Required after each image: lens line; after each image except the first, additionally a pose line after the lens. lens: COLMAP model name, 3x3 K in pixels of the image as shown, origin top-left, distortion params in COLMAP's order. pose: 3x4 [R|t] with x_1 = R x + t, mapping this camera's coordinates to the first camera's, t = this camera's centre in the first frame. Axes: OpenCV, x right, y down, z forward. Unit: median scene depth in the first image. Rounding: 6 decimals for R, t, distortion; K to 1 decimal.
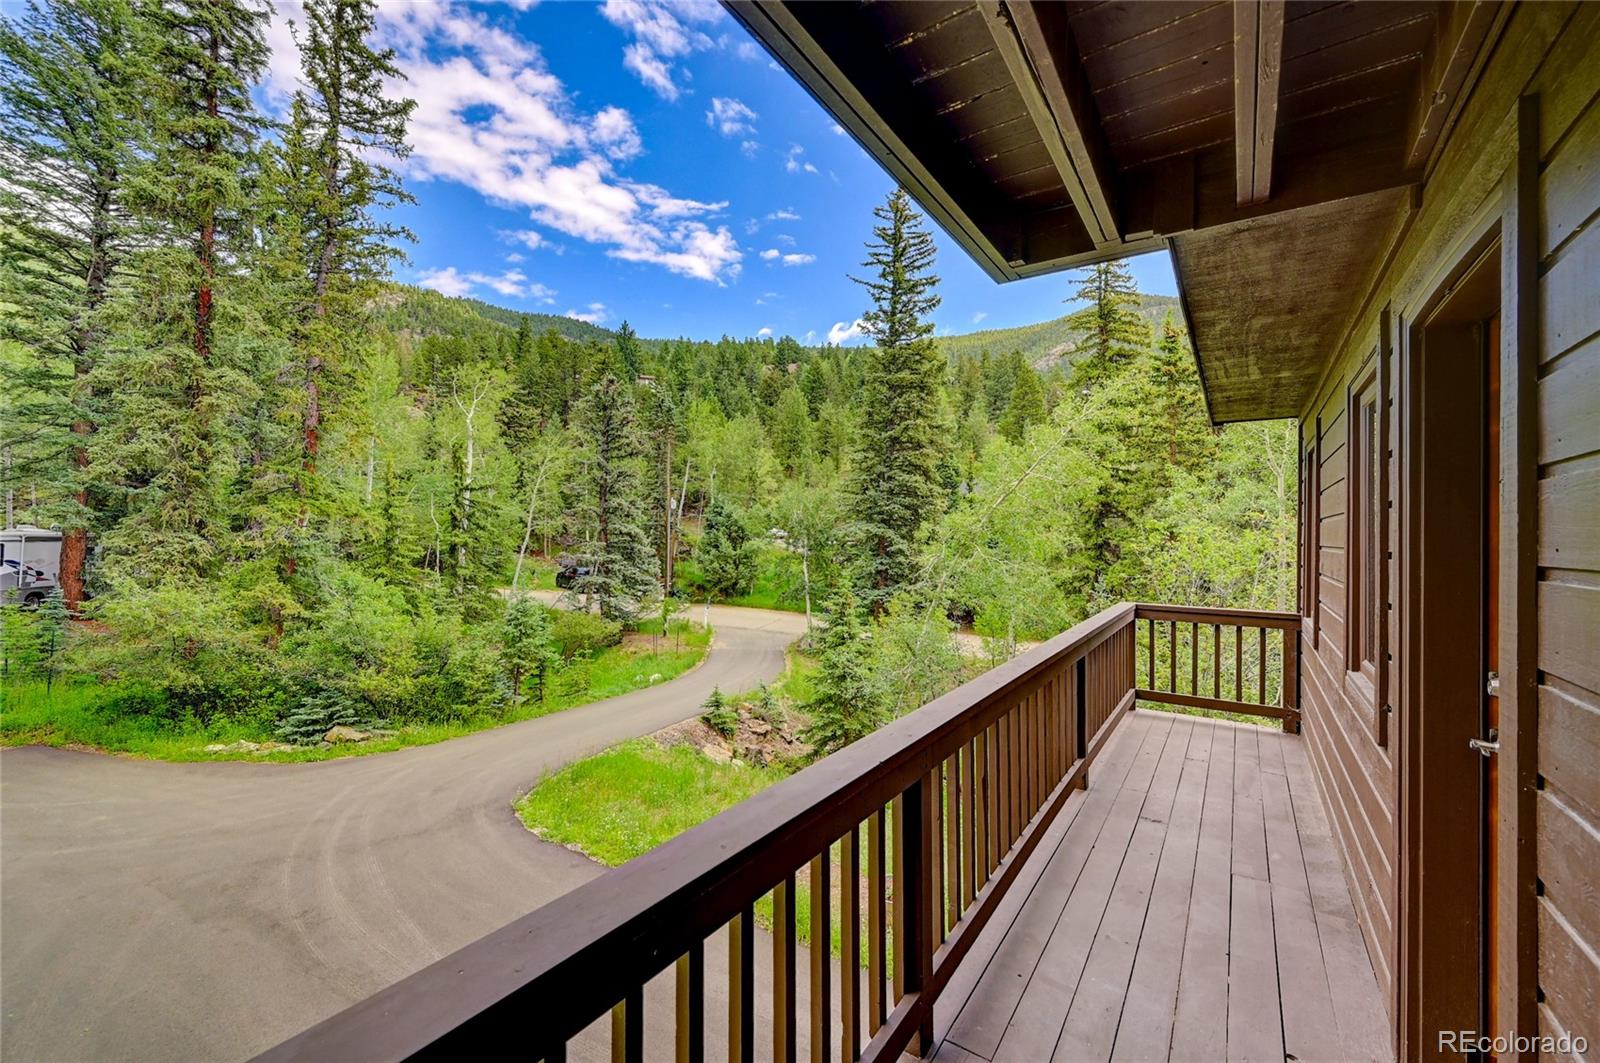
lens RADIAL K [[634.2, 0, 804.3], [0, 634.2, 531.1], [0, 0, 1]] dist [-0.004344, 0.000427]
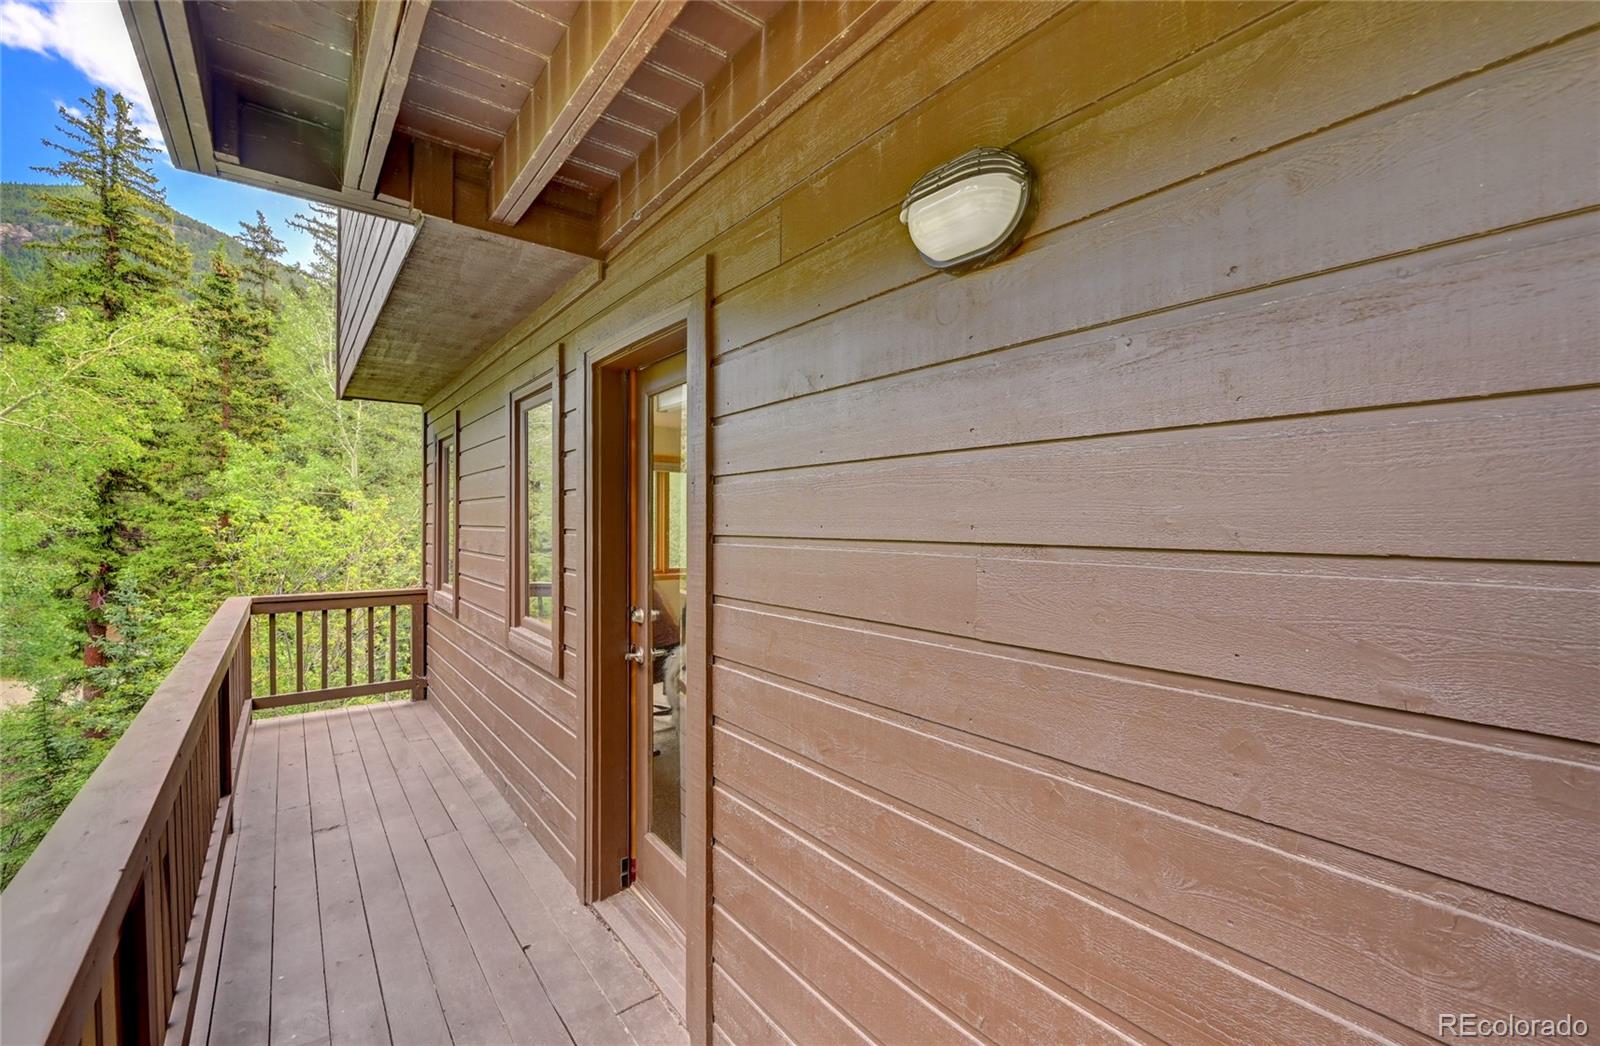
lens RADIAL K [[656.6, 0, 813.5], [0, 656.6, 526.7], [0, 0, 1]] dist [-0.009751, -0.000215]
pose [[0.290157, -0.017117, 0.956826, -0.090792], [-0.006477, 0.999782, 0.019850, -0.000871], [-0.956957, -0.011957, 0.289983, 0.042672]]
